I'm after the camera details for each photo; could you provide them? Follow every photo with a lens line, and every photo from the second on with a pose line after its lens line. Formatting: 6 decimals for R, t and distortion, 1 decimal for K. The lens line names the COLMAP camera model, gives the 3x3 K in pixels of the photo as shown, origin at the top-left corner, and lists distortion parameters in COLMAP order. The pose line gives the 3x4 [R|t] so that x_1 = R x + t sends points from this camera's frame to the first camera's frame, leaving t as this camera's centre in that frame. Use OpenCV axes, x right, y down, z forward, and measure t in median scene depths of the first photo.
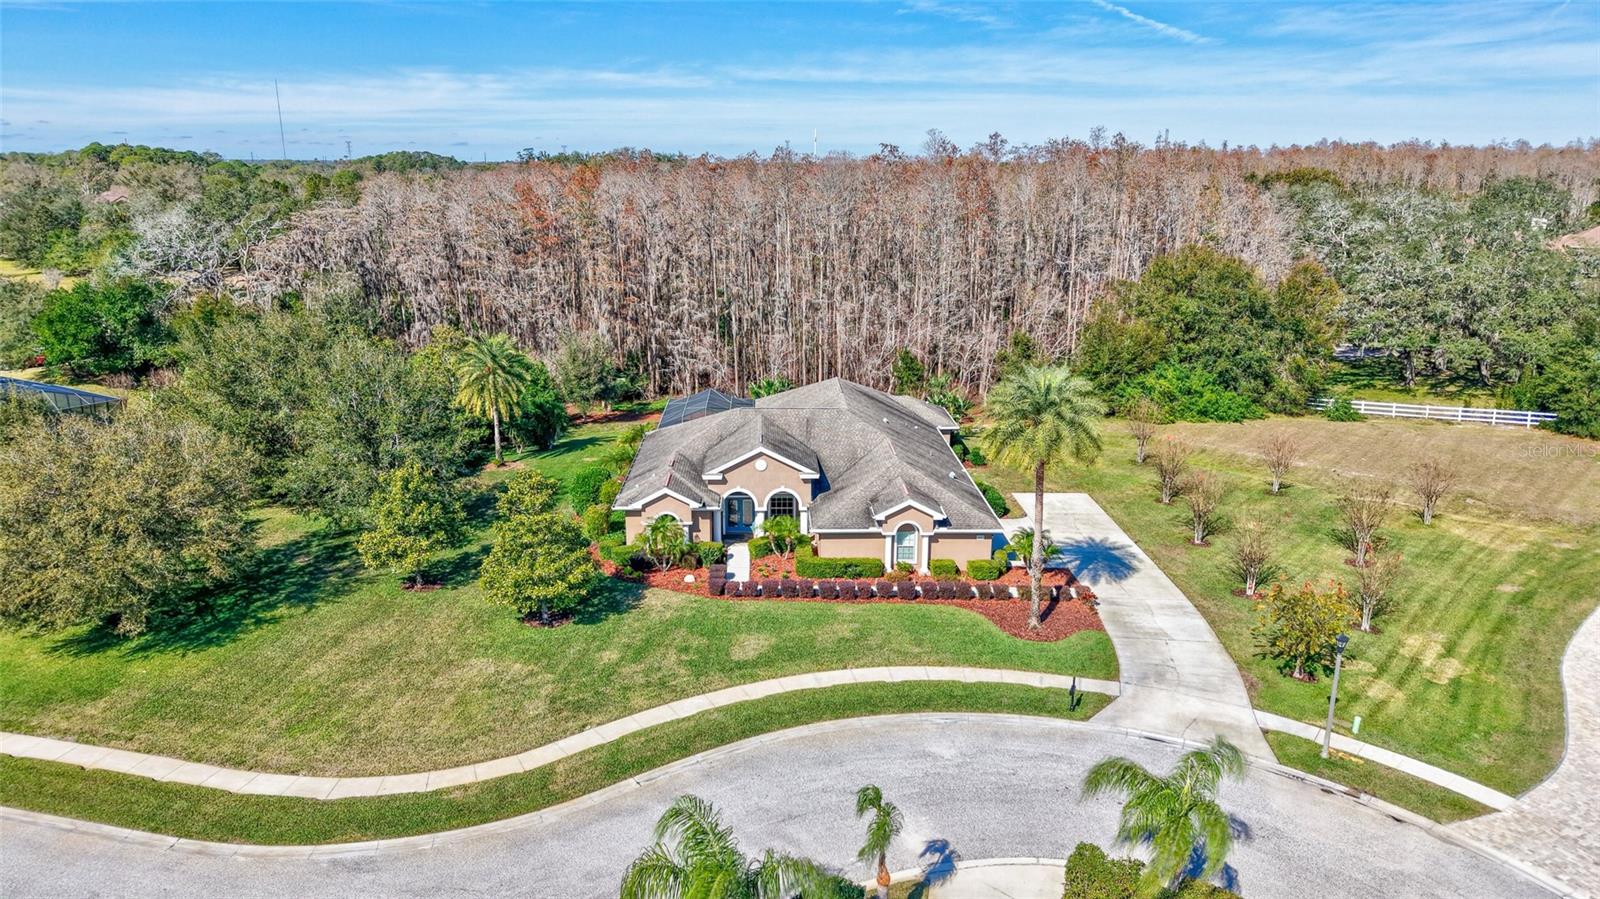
lens RADIAL K [[1066.3, 0, 797.2], [0, 1066.3, 448.8], [0, 0, 1]] dist [0.015738, -0.012951]
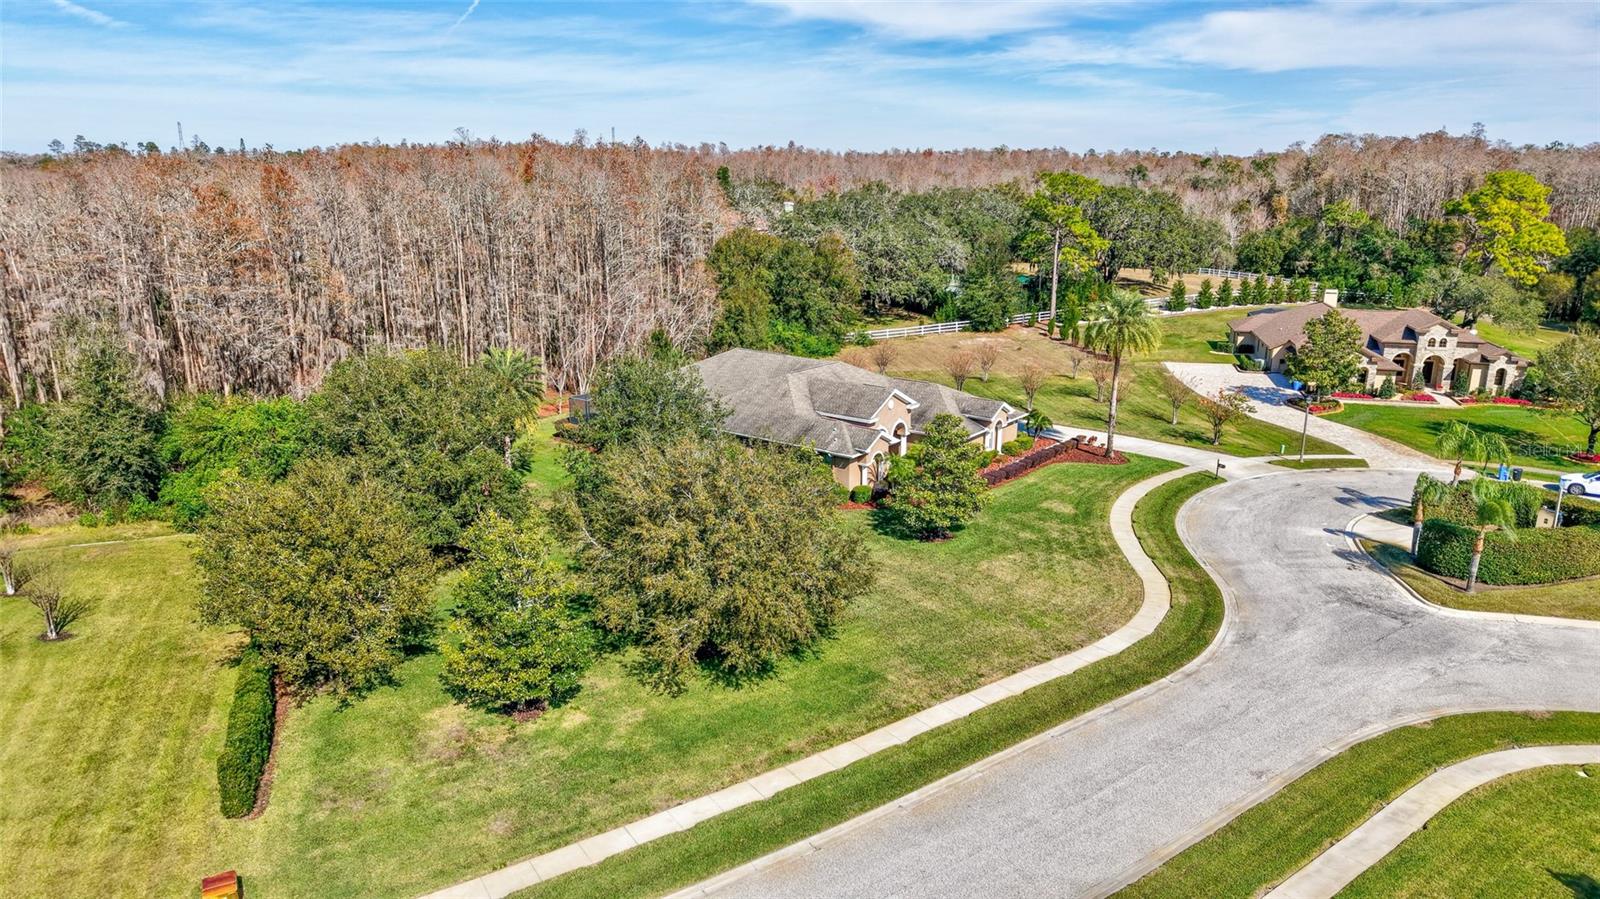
lens RADIAL K [[1066.3, 0, 790.2], [0, 1066.3, 446.8], [0, 0, 1]] dist [0.015738, -0.012951]
pose [[0.633191, -0.199216, 0.747919, -1.053408], [0.198086, 0.975836, 0.092224, -0.074952], [-0.748219, 0.089757, 0.657352, 0.263535]]
